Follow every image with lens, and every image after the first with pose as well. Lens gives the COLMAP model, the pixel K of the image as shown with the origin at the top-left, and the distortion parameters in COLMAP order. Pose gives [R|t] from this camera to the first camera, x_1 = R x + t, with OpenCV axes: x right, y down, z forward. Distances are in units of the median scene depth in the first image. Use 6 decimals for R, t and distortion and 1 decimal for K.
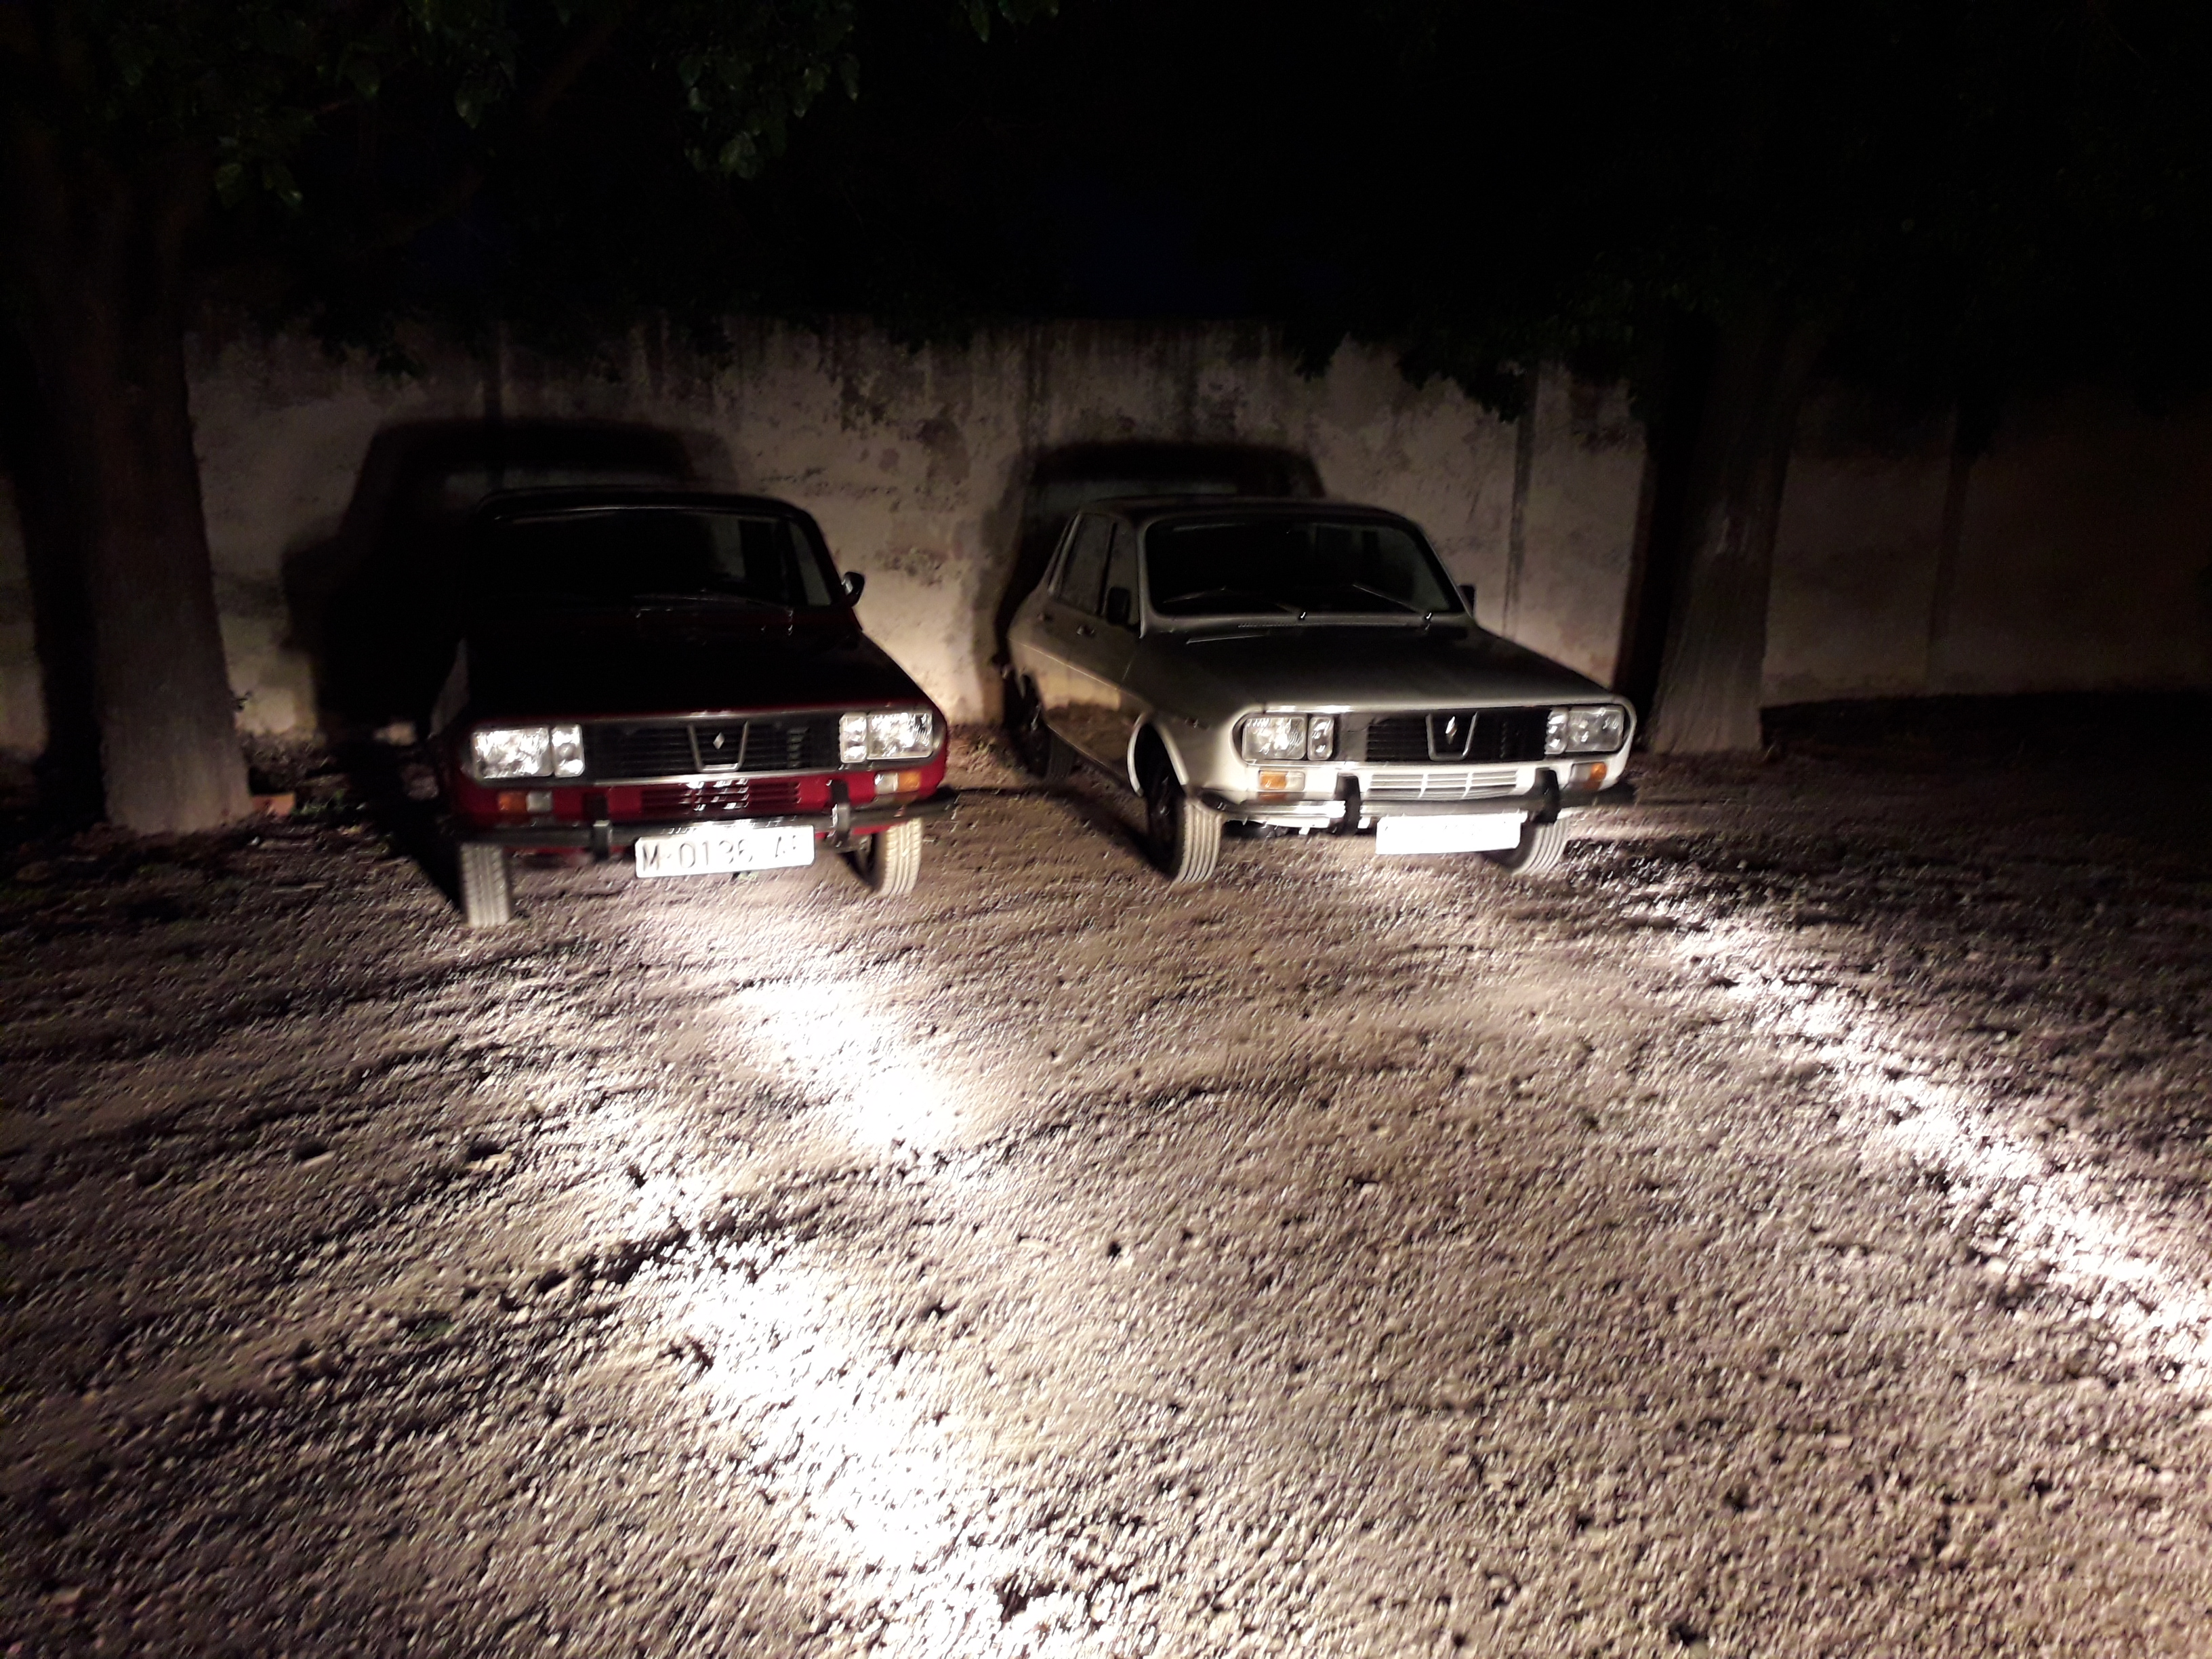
lens RADIAL K [[1755.0, 0, 1090.5], [0, 1755.0, 784.1], [0, 0, 1]] dist [0.197743, -0.533994]
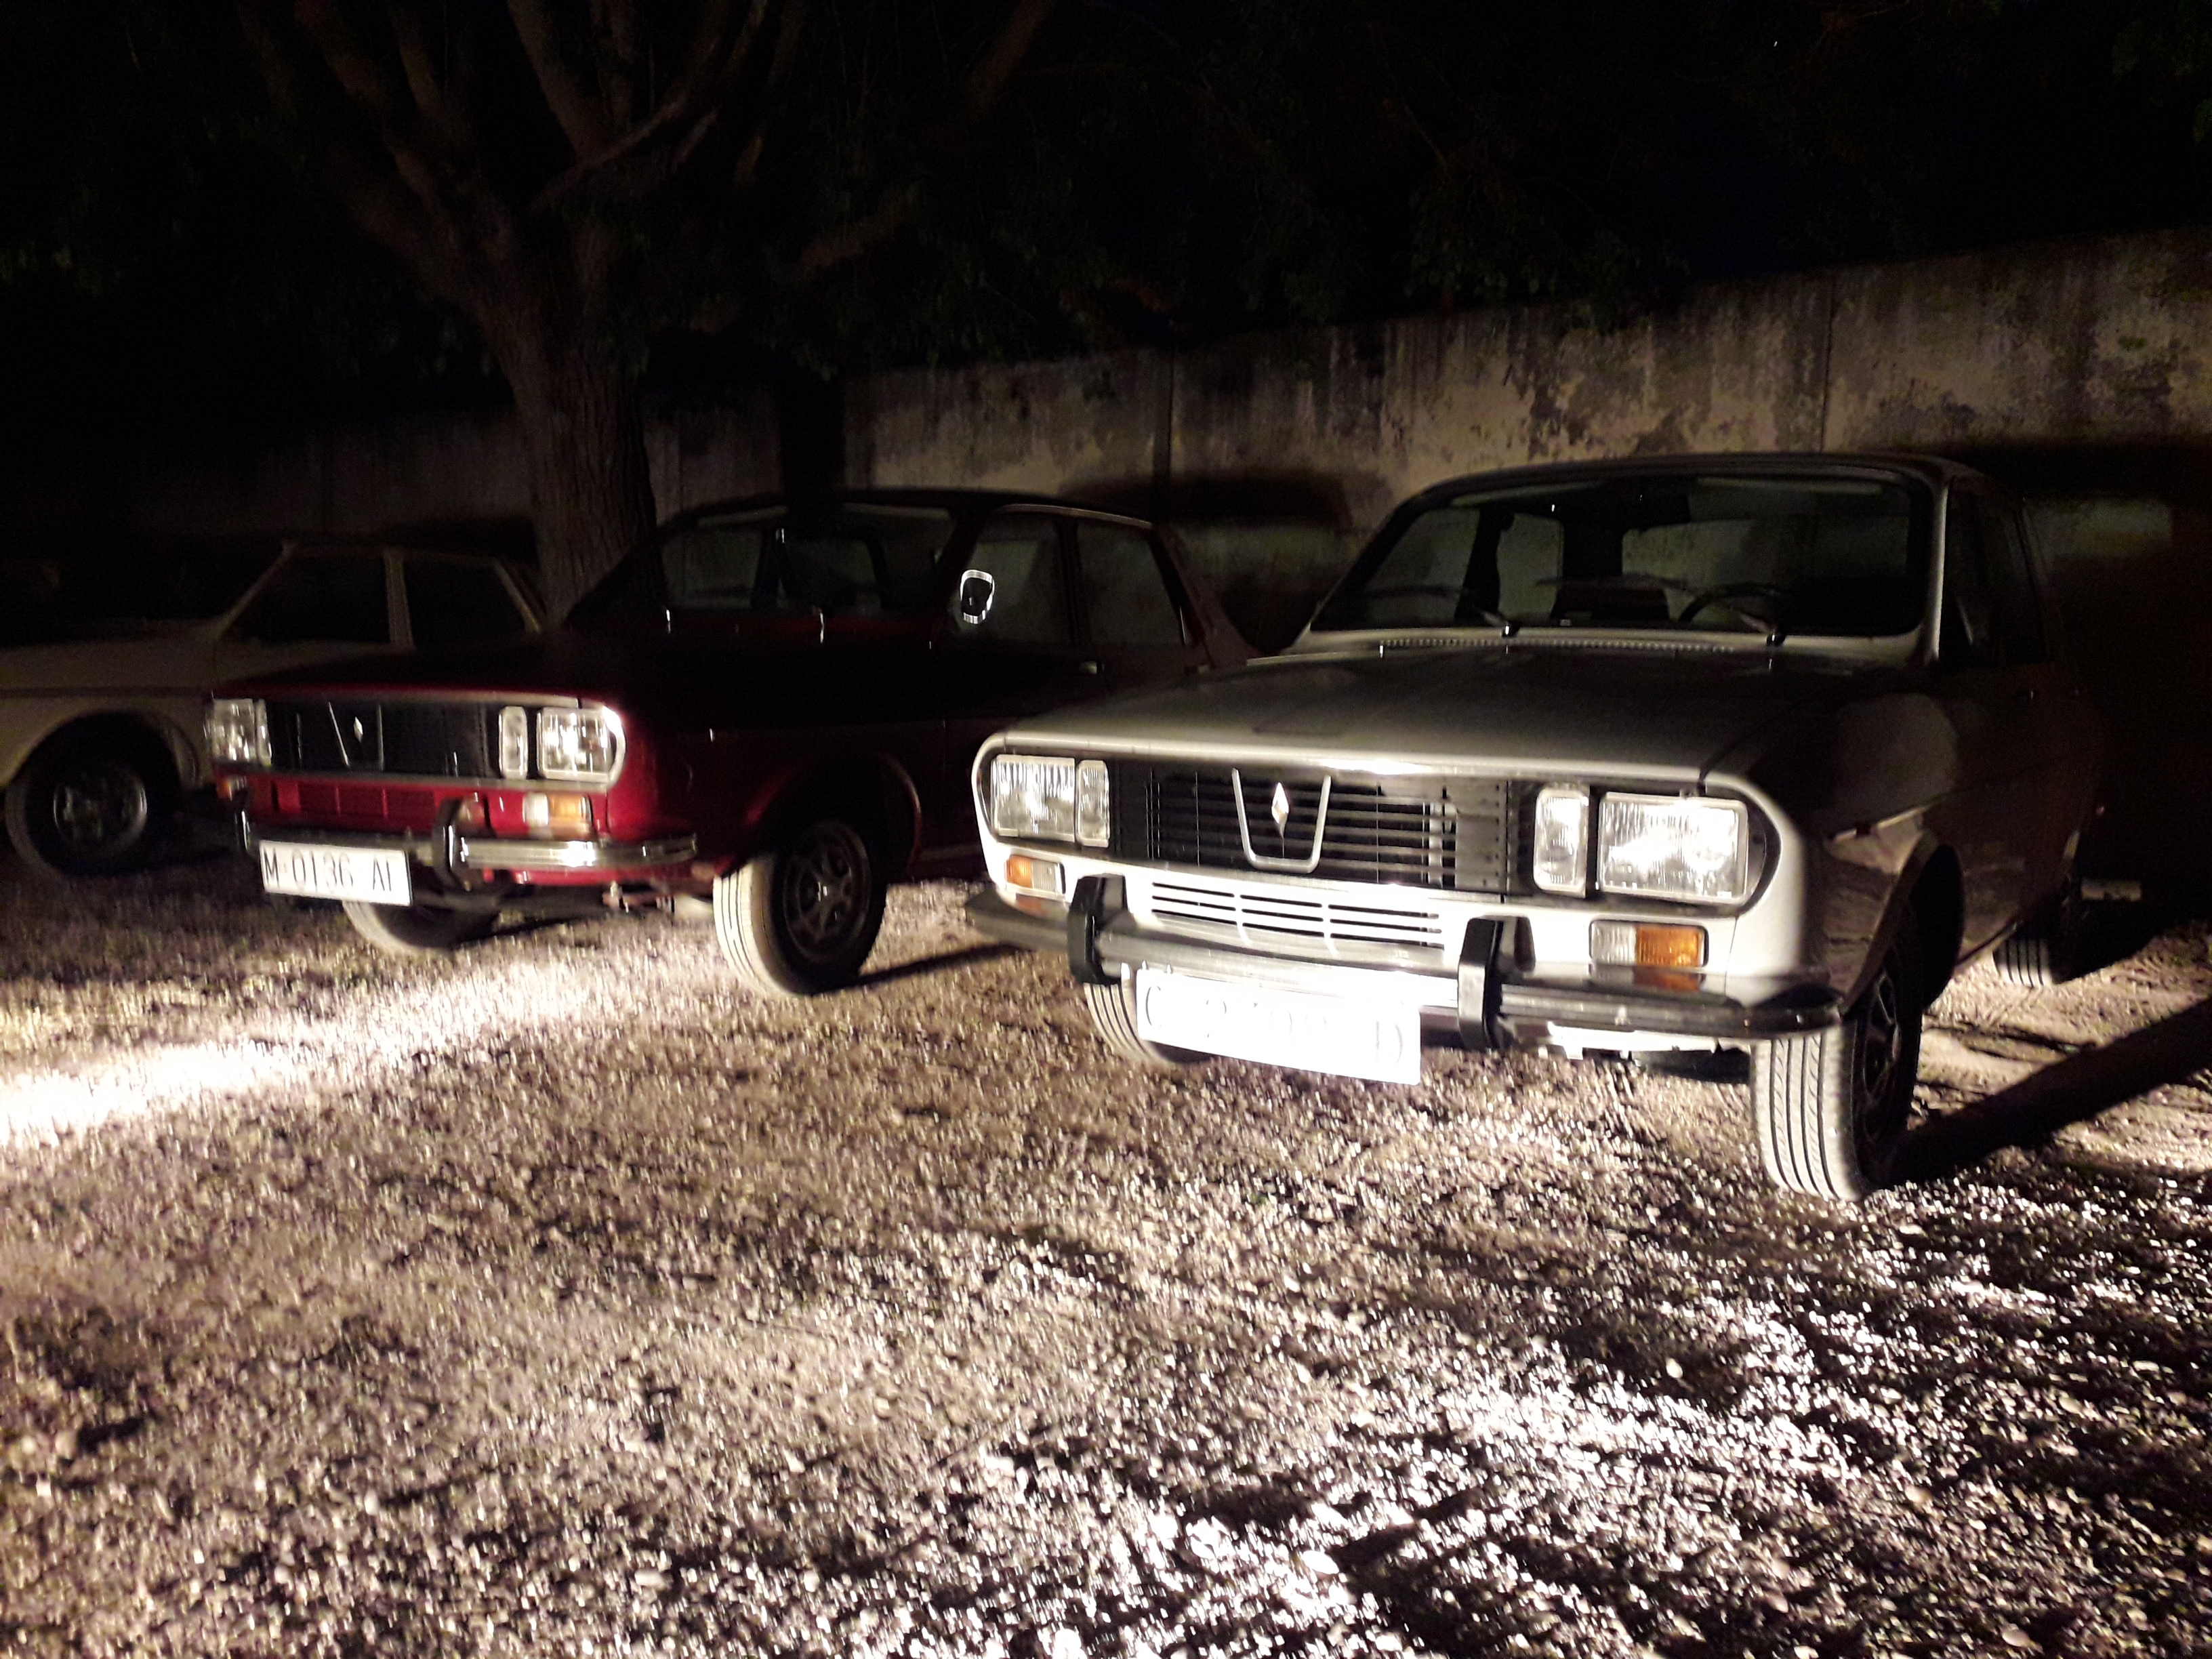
lens RADIAL K [[1774.2, 0, 1092.3], [0, 1774.2, 826.1], [0, 0, 1]] dist [-0.021304, -0.006668]
pose [[0.662153, 0.069641, -0.746125, 0.311107], [-0.128944, 0.991410, -0.021897, -0.004974], [0.738191, 0.110707, 0.665445, 0.389068]]
